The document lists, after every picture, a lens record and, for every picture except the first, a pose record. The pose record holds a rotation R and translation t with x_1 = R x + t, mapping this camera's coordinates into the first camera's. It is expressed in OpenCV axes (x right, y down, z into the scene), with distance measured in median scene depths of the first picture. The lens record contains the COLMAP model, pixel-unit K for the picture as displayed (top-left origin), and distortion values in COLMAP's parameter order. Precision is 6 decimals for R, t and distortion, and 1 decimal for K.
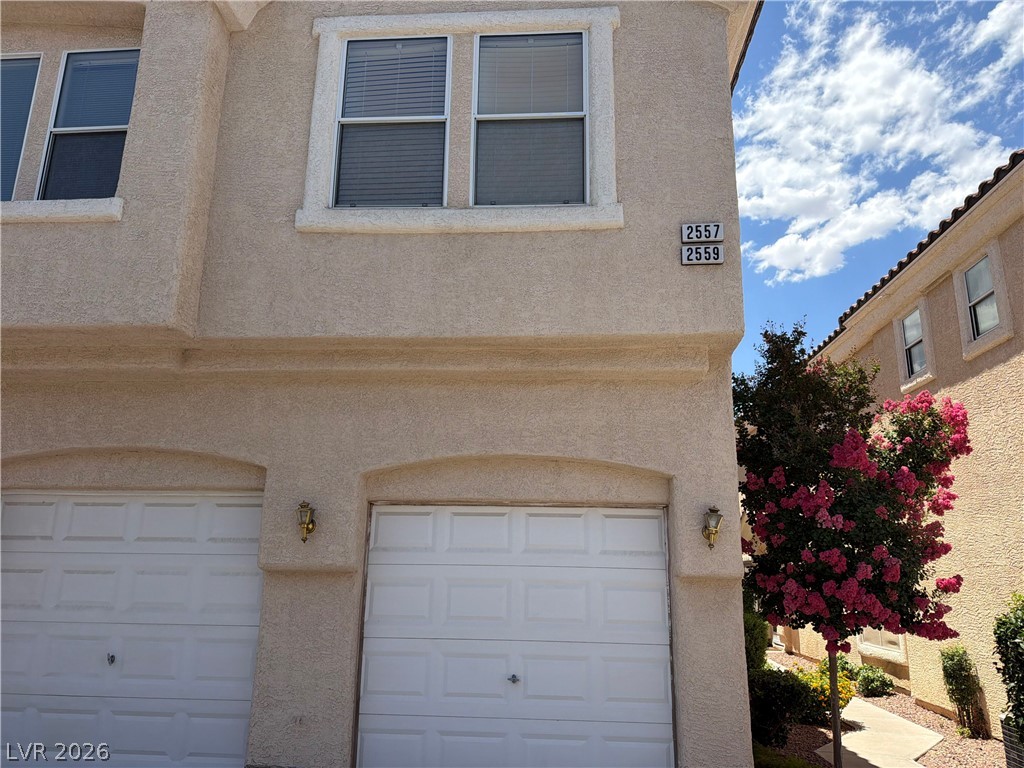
lens RADIAL K [[708.4, 0, 512.0], [0, 708.4, 384.0], [0, 0, 1]] dist [0.155931, -0.278580]
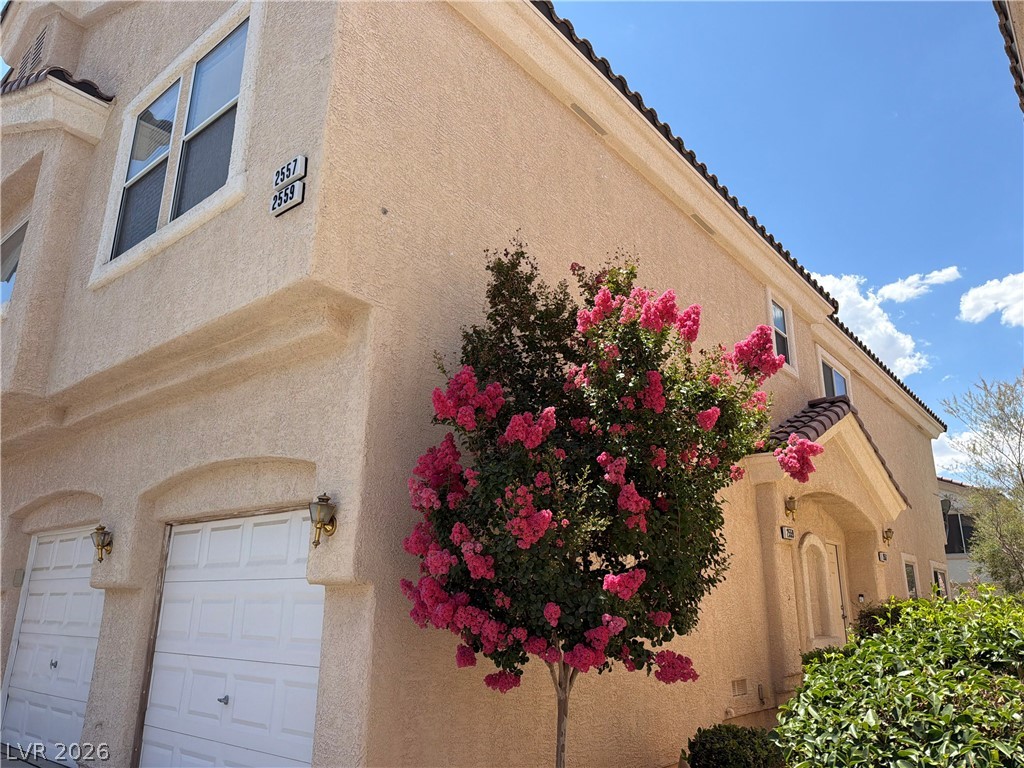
lens RADIAL K [[708.4, 0, 512.0], [0, 708.4, 384.0], [0, 0, 1]] dist [0.155931, -0.278580]
pose [[0.817133, -0.178228, -0.548205, 0.866266], [0.149911, 0.983984, -0.096452, 0.148918], [0.556615, -0.003368, 0.830764, 0.420876]]
